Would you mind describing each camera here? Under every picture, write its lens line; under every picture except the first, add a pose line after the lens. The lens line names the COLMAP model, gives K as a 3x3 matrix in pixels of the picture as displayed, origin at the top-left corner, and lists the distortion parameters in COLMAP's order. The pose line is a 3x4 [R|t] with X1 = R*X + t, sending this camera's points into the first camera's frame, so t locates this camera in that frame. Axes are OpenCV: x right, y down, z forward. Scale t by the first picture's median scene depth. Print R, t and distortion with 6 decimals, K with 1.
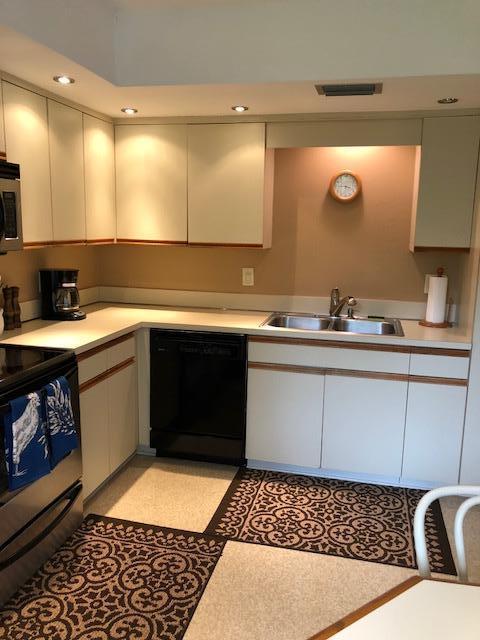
lens RADIAL K [[523.8, 0, 243.0], [0, 523.8, 318.1], [0, 0, 1]] dist [0.030538, -0.020247]
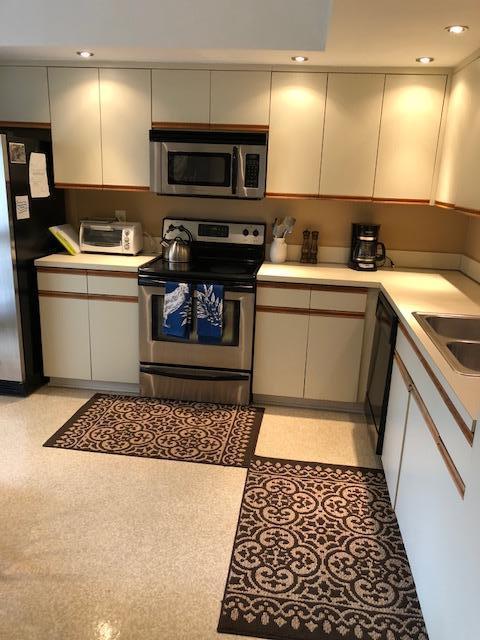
lens RADIAL K [[523.8, 0, 243.0], [0, 523.8, 318.1], [0, 0, 1]] dist [0.030538, -0.020247]
pose [[0.120422, 0.253187, -0.959893, 0.923898], [-0.213405, 0.950926, 0.224049, -0.118728], [0.969514, 0.177865, 0.168543, 0.732789]]
